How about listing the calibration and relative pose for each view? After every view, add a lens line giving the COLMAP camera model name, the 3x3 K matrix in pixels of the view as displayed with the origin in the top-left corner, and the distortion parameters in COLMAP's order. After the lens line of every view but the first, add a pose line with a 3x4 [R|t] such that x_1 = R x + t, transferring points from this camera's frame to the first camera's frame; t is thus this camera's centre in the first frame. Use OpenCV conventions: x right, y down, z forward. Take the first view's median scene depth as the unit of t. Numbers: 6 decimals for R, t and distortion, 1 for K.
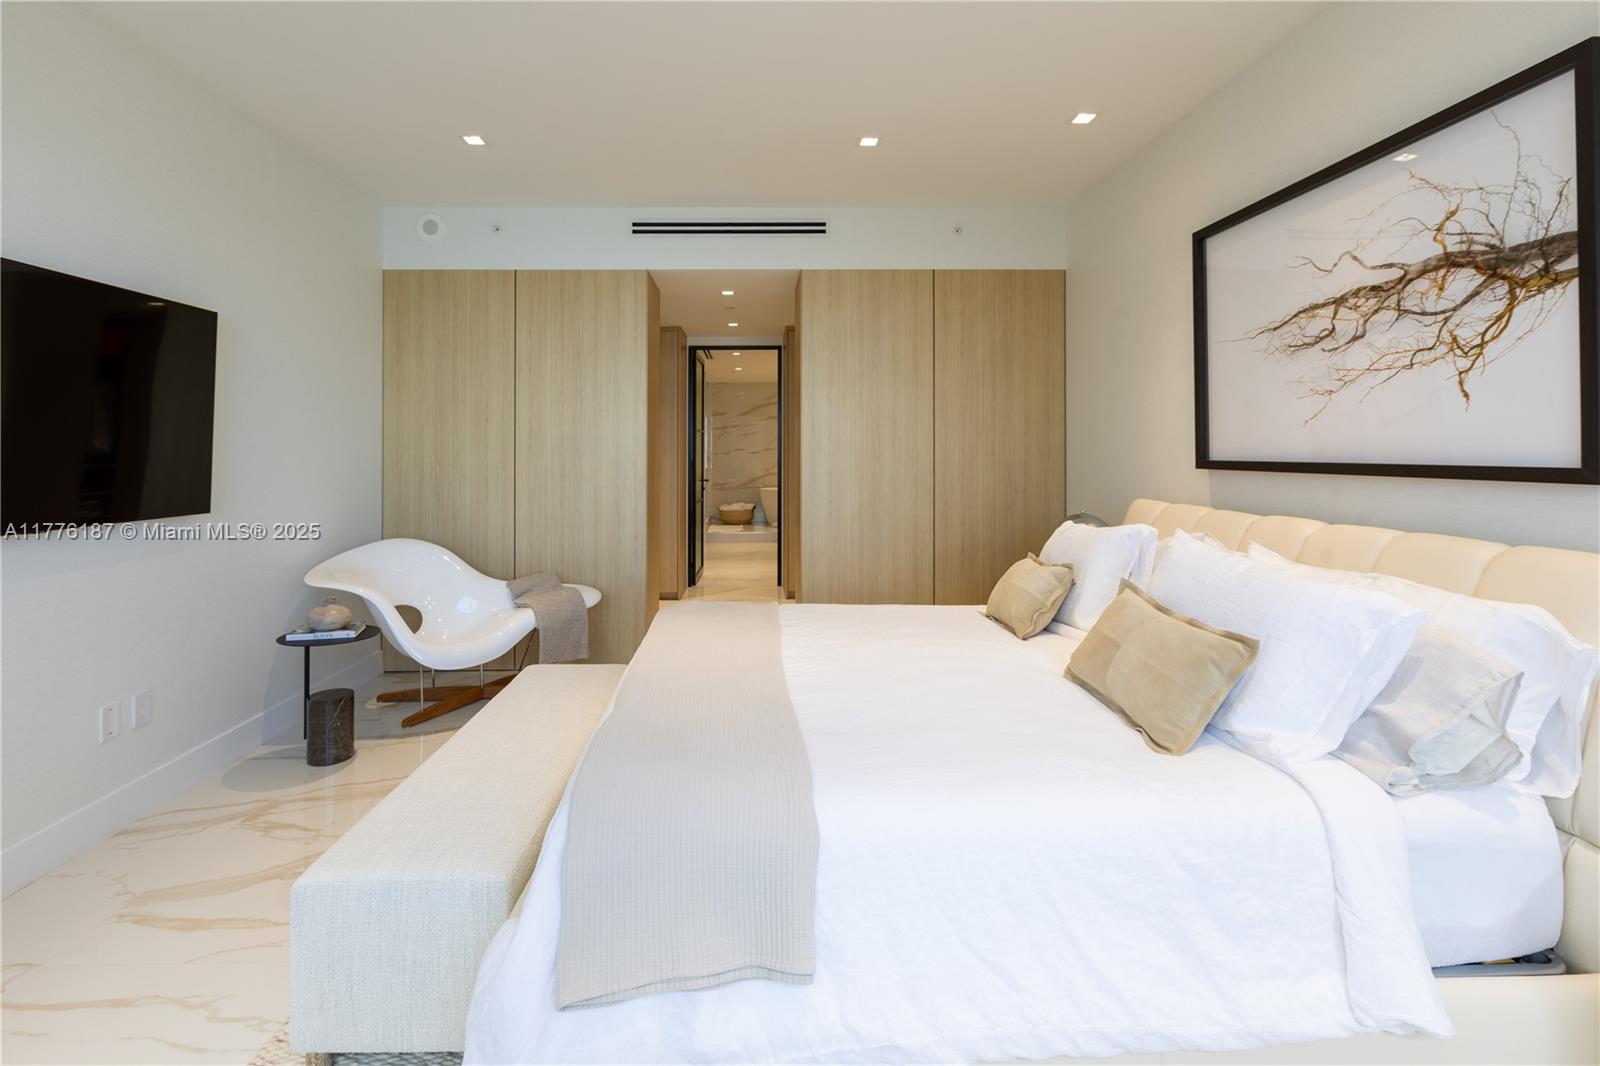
lens RADIAL K [[732.5, 0, 792.1], [0, 732.5, 450.2], [0, 0, 1]] dist [-0.002337, 0.000022]
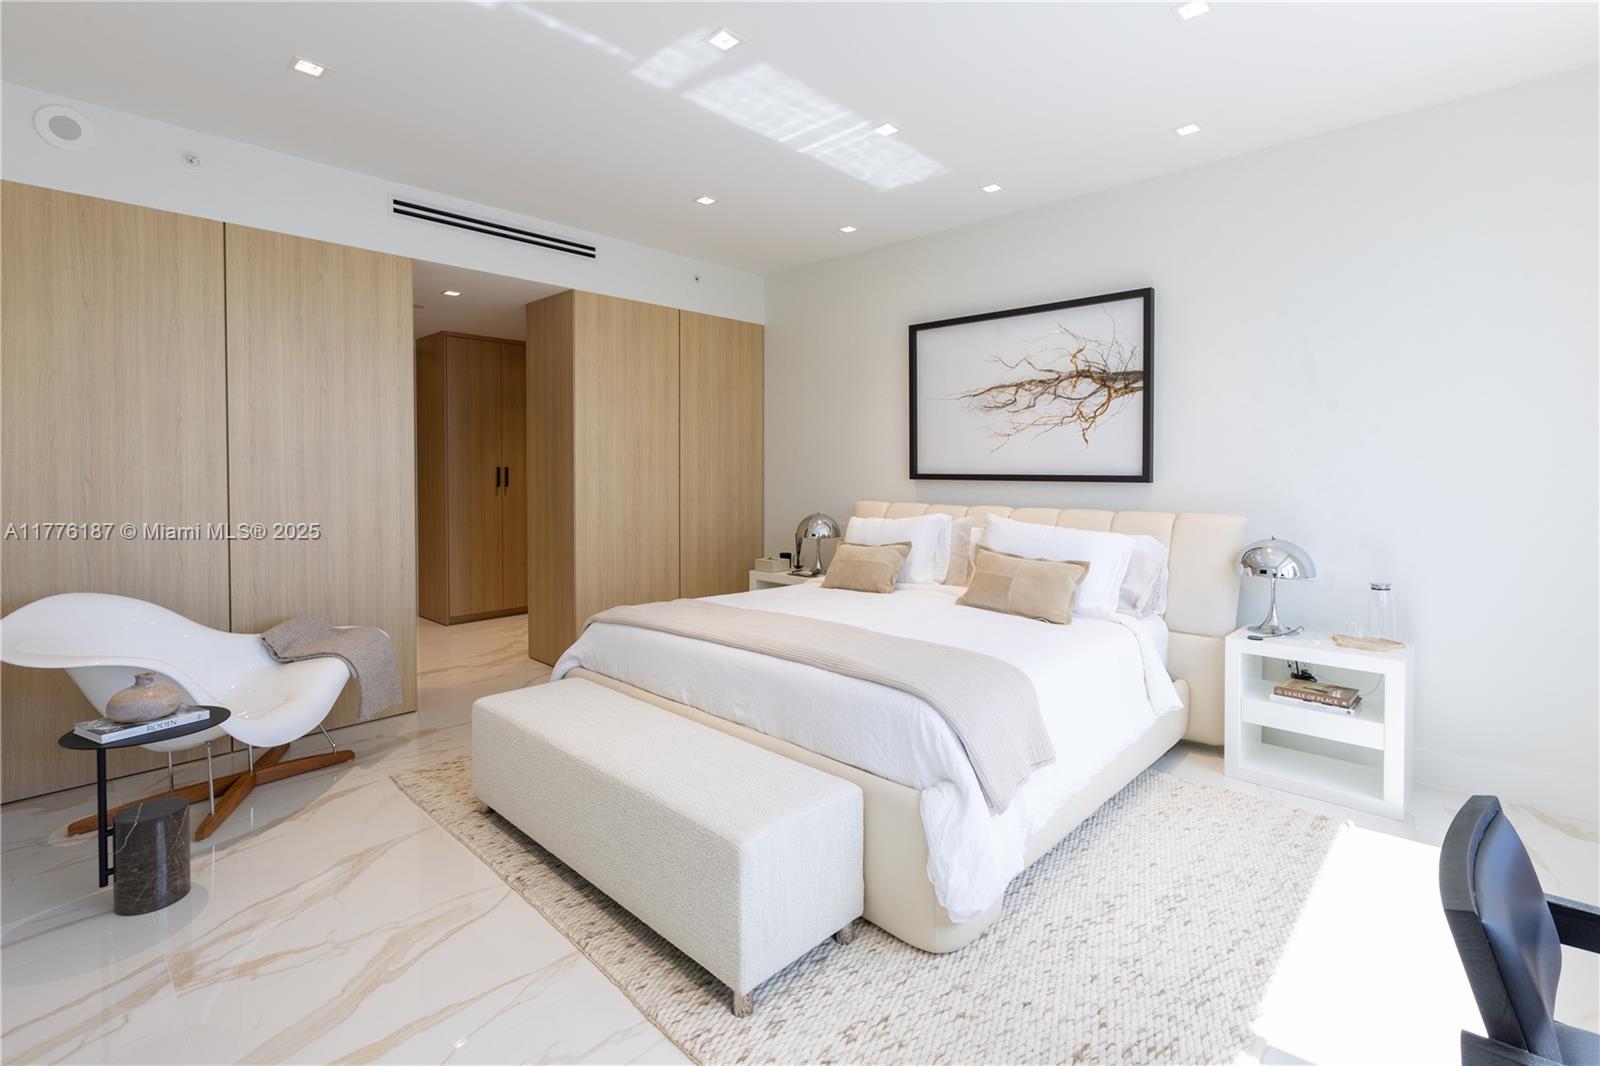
lens RADIAL K [[731.8, 0, 803.4], [0, 731.8, 476.4], [0, 0, 1]] dist [0.013698, -0.006865]
pose [[0.710938, -0.003828, 0.703244, -0.936579], [-0.004888, 0.999934, 0.010385, 0.005996], [-0.703237, -0.010821, 0.710873, 0.085568]]
